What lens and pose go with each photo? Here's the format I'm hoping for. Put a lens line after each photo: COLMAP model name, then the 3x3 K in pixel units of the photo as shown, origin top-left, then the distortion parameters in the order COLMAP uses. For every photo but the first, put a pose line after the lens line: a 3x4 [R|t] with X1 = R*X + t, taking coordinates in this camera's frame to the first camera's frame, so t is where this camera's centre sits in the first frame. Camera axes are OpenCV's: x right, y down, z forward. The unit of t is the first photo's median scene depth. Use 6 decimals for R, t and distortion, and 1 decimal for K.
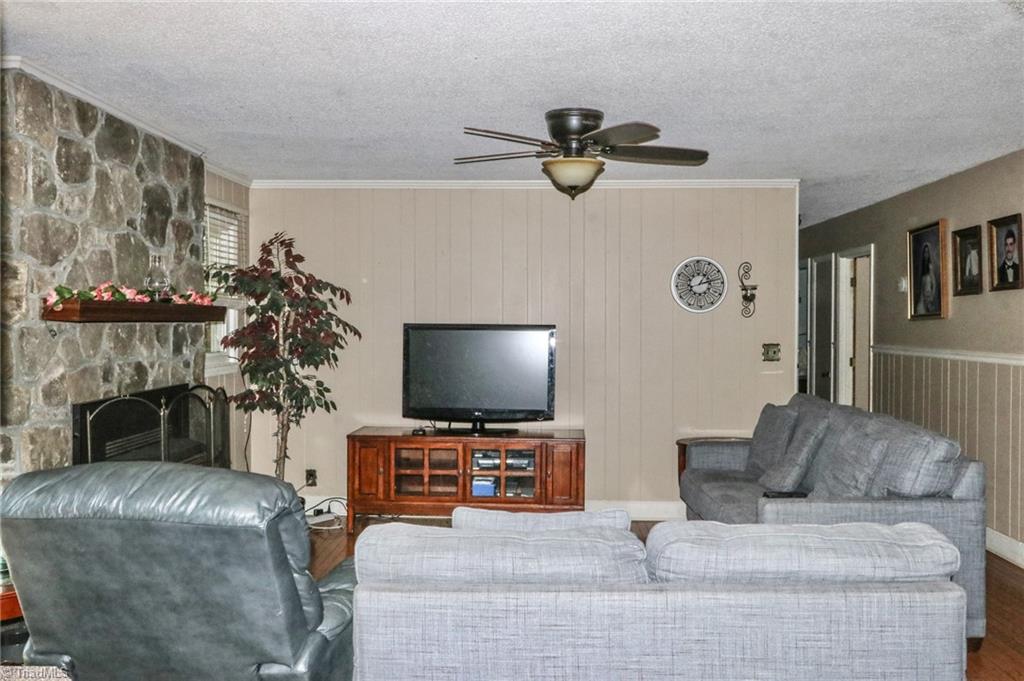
lens RADIAL K [[886.9, 0, 511.8], [0, 886.9, 343.1], [0, 0, 1]] dist [0.008300, 0.015700]
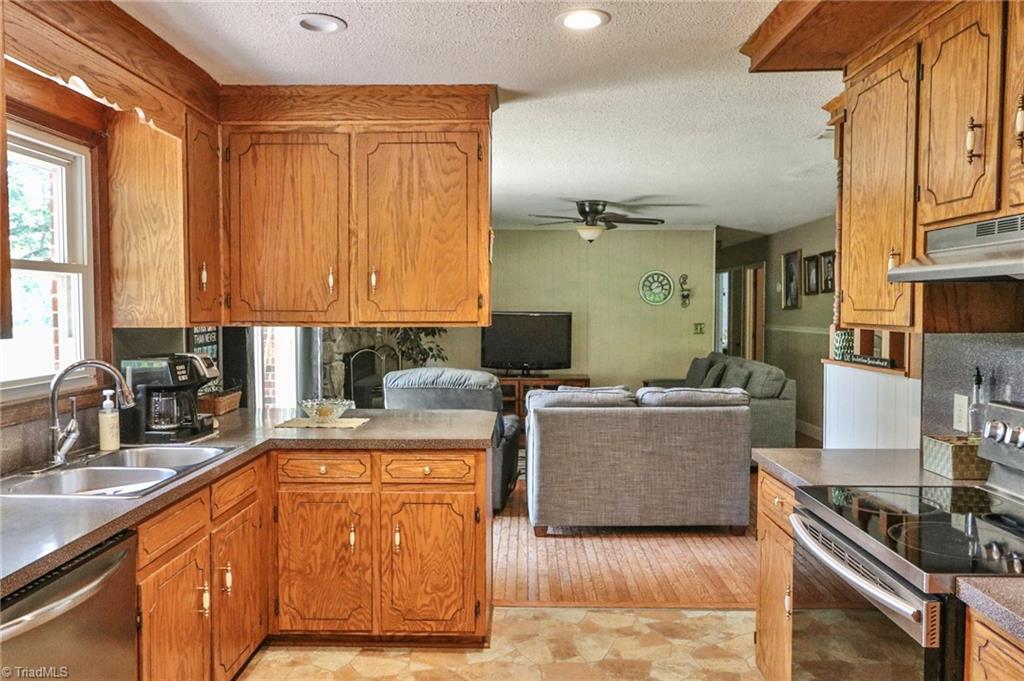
lens RADIAL K [[744.6, 0, 506.2], [0, 744.6, 341.4], [0, 0, 1]] dist [-0.008040, 0.001264]
pose [[0.999962, -0.000281, 0.008693, -0.106695], [0.000104, 0.999793, 0.020357, 0.007709], [-0.008696, -0.020356, 0.999755, -0.511140]]
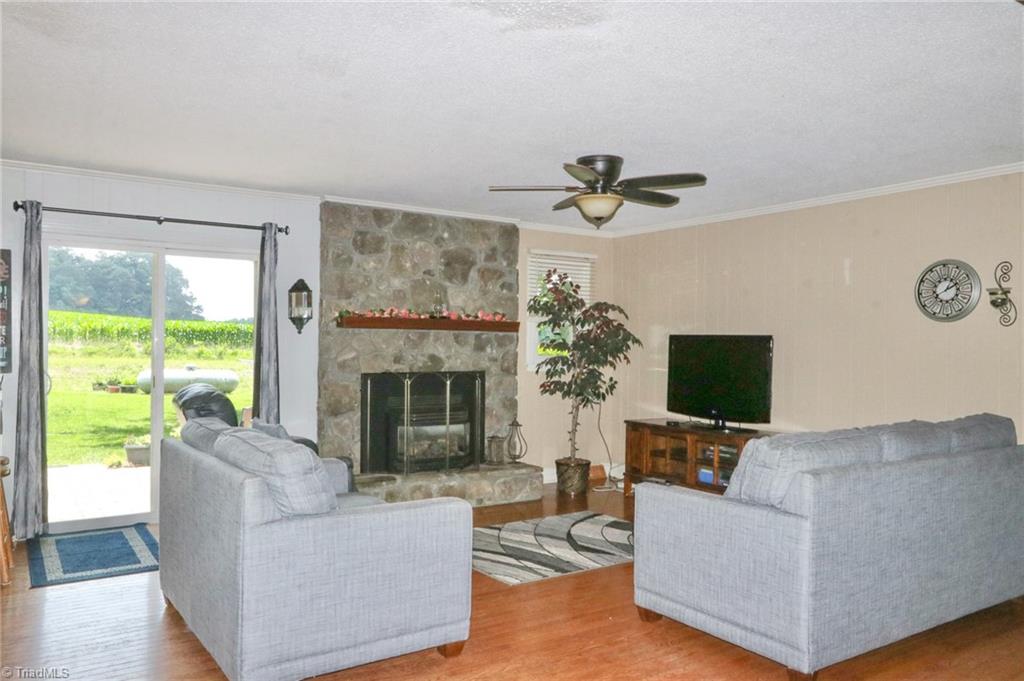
lens RADIAL K [[762.6, 0, 508.8], [0, 762.6, 343.1], [0, 0, 1]] dist [-0.034447, 0.091585]
pose [[0.590745, 0.002049, -0.806856, 0.728594], [-0.031261, 0.999304, -0.020351, 0.021993], [0.806253, 0.037246, 0.590398, 0.230843]]
